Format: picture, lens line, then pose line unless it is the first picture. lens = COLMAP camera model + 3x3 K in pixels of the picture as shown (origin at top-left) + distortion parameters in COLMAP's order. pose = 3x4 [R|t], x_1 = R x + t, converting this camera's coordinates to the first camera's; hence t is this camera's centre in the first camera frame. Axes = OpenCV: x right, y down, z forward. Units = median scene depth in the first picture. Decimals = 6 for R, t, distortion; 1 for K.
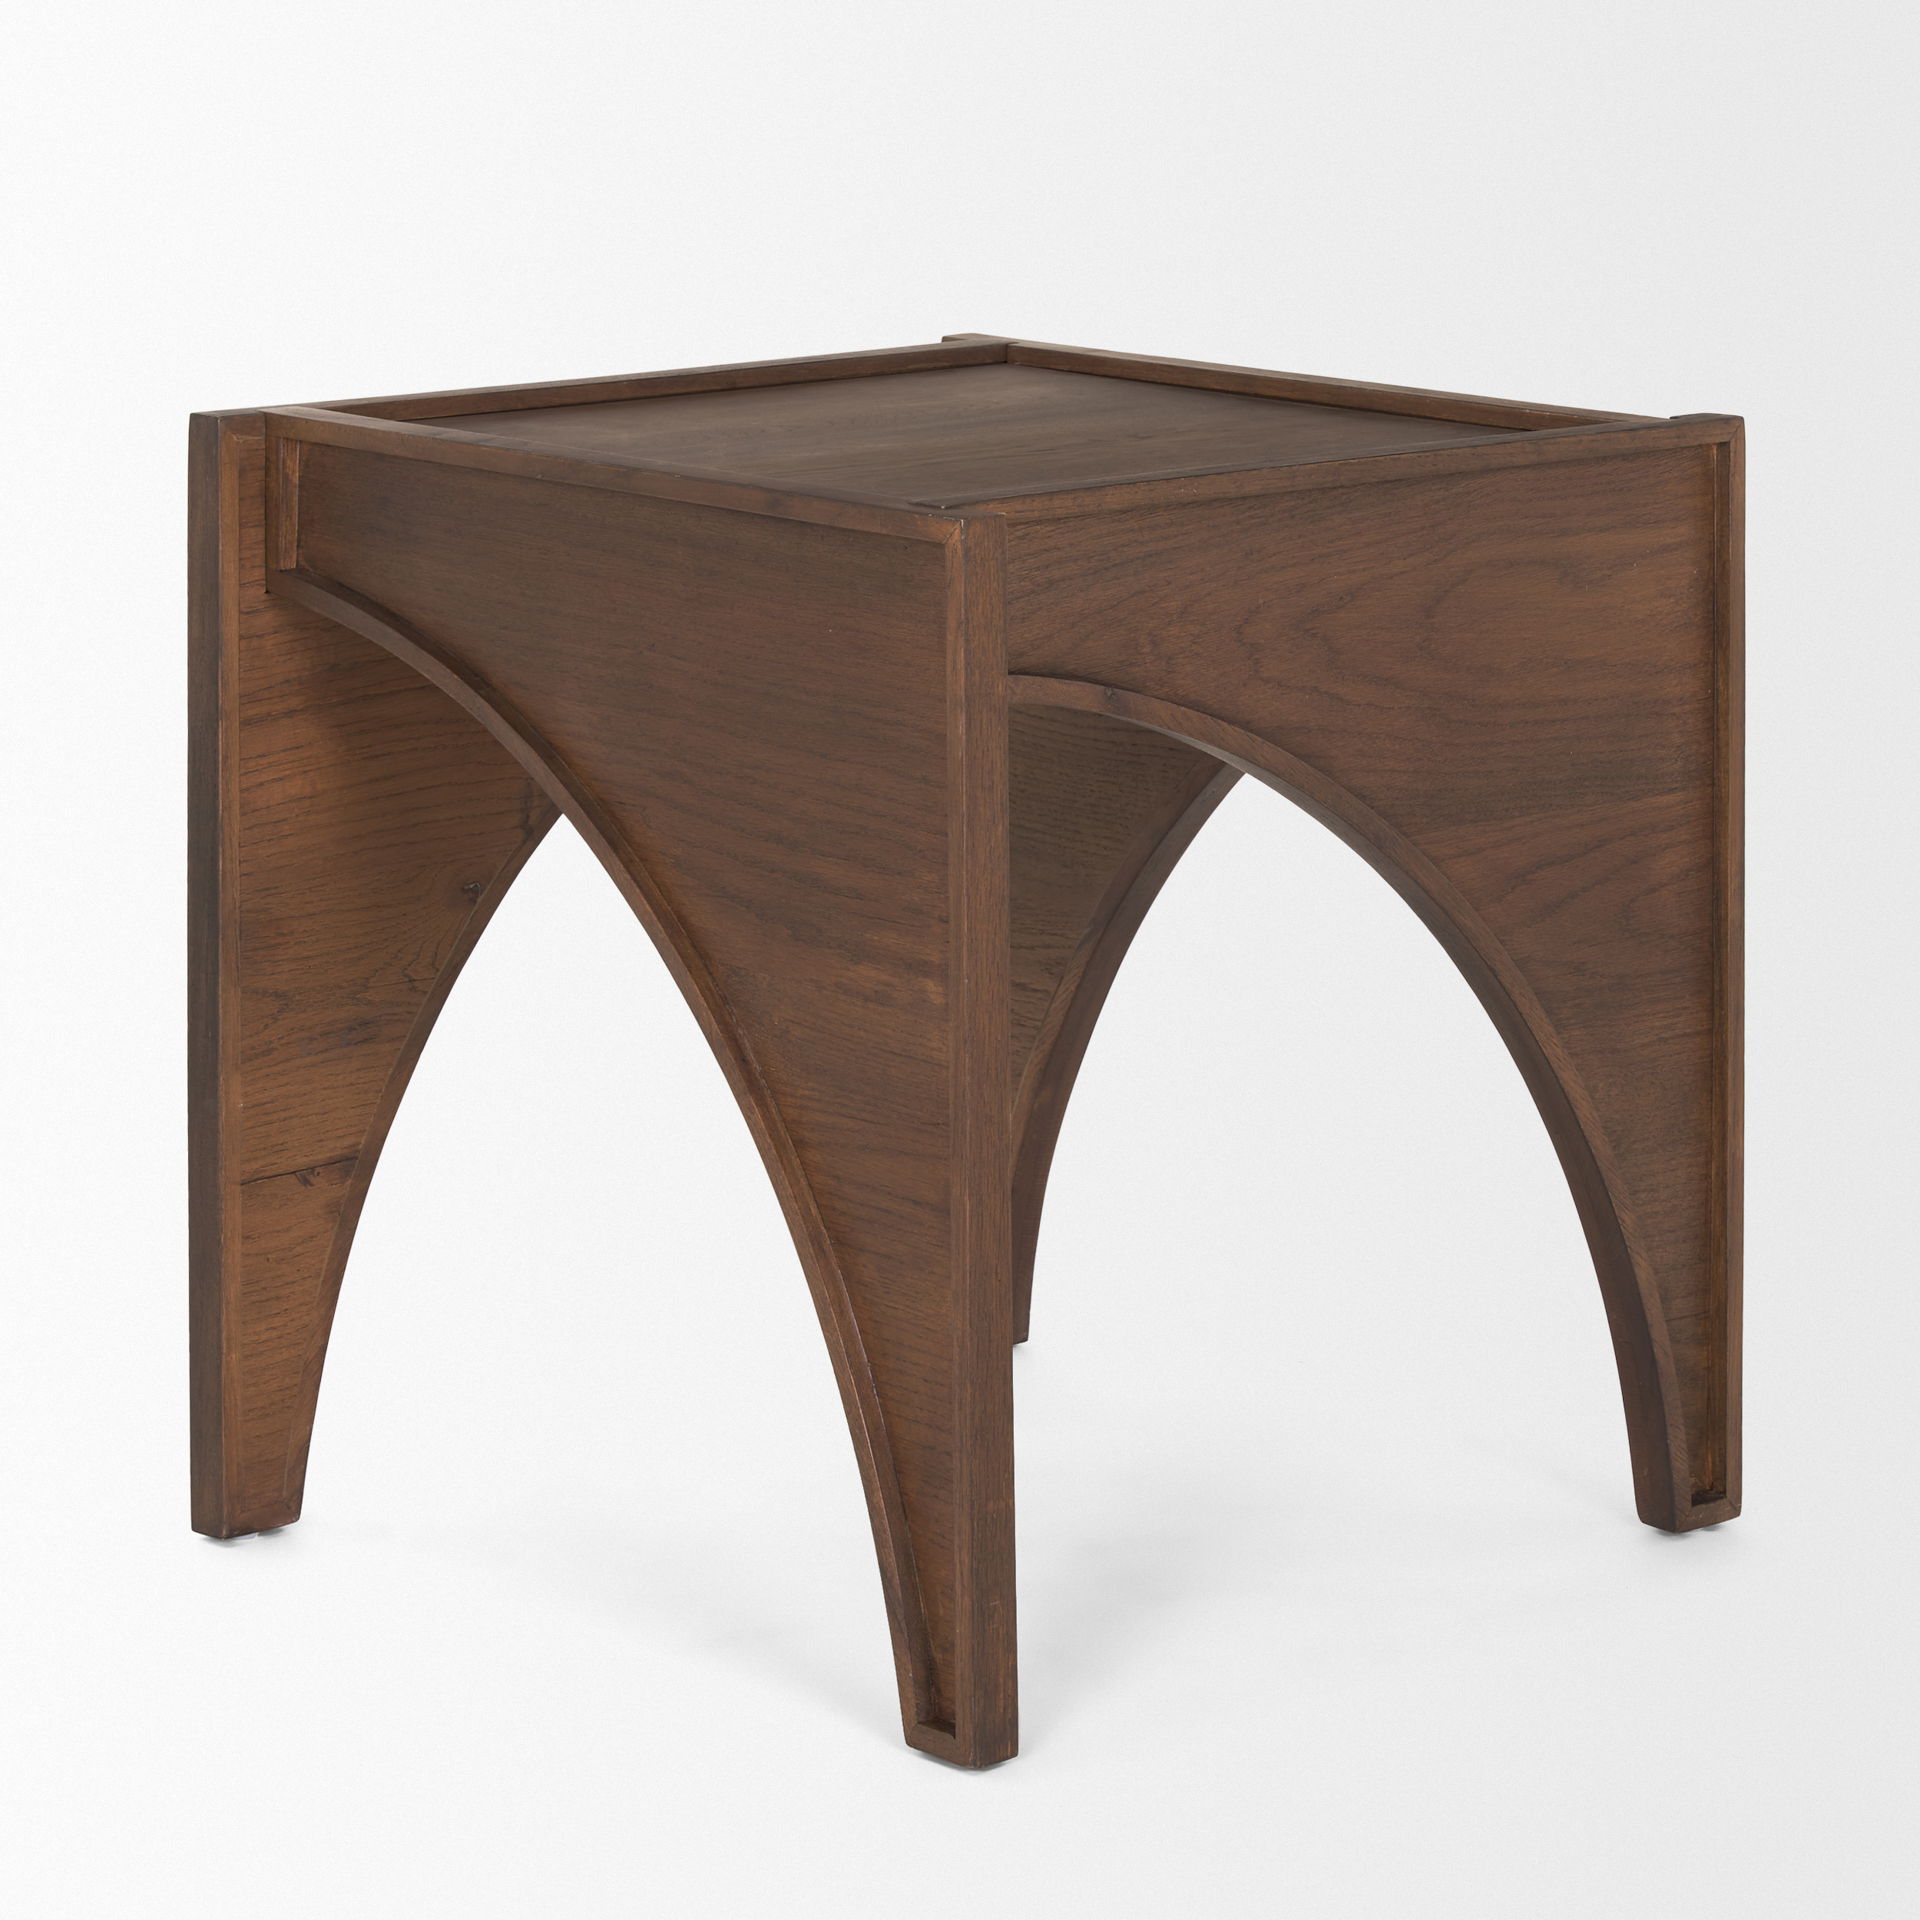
lens RADIAL K [[5175.6, 0, 959.5], [0, 5175.6, 957.2], [0, 0, 1]] dist [-0.238723, 0.000000]
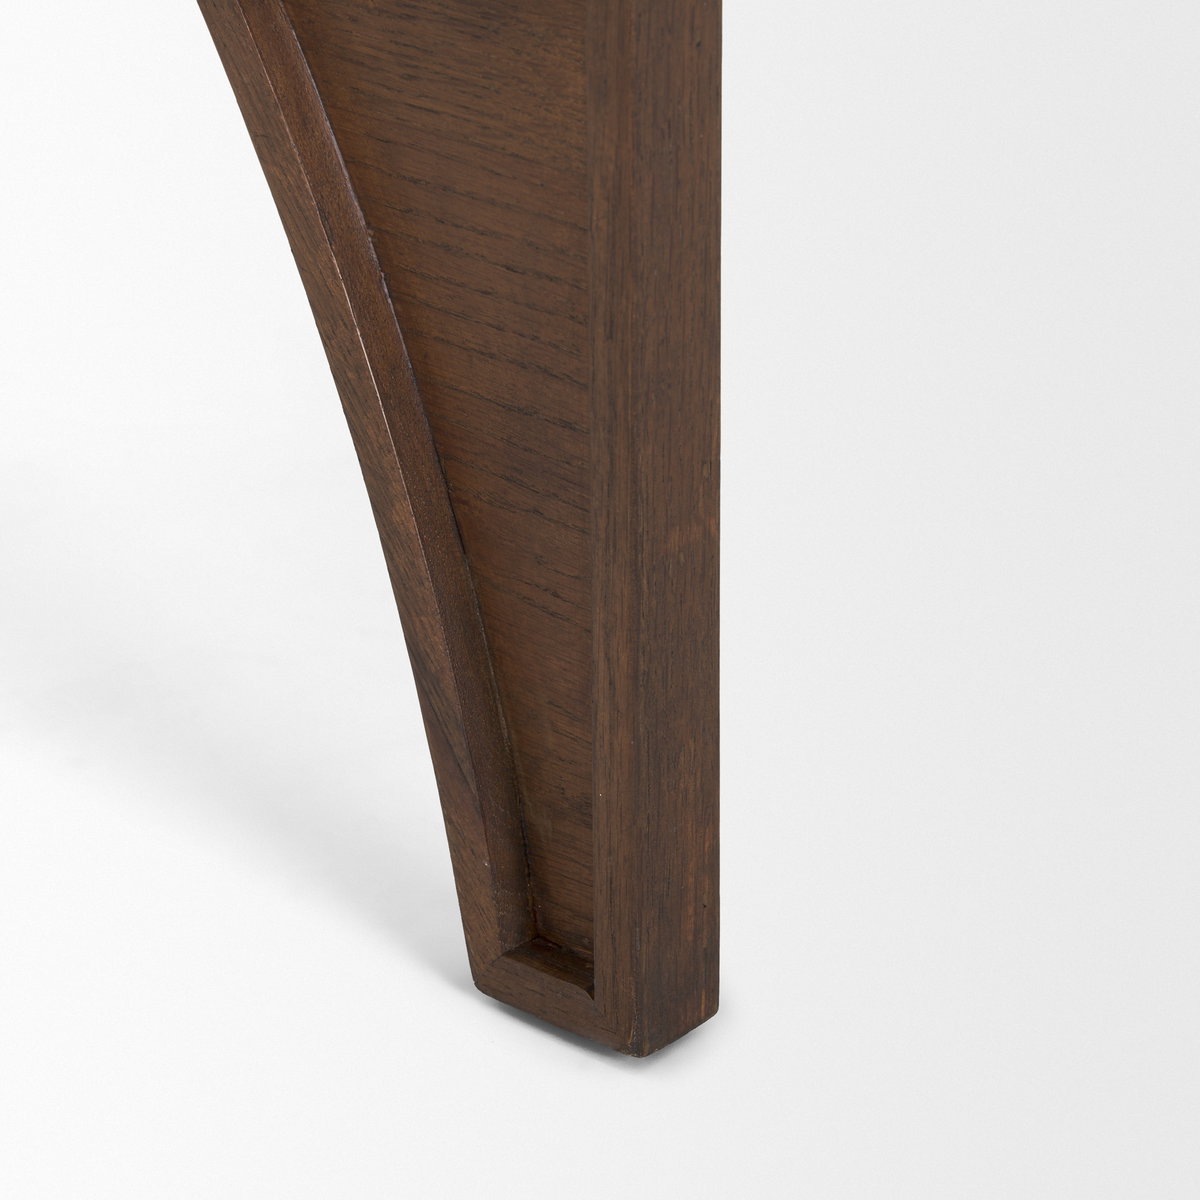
lens RADIAL K [[3234.7, 0, 599.6], [0, 3234.7, 599.5], [0, 0, 1]] dist [-0.238723, 0.000000]
pose [[0.984077, -0.074401, 0.161424, -0.049122], [0.028764, 0.962868, 0.268438, 0.035942], [-0.175402, -0.259520, 0.949676, 0.759903]]
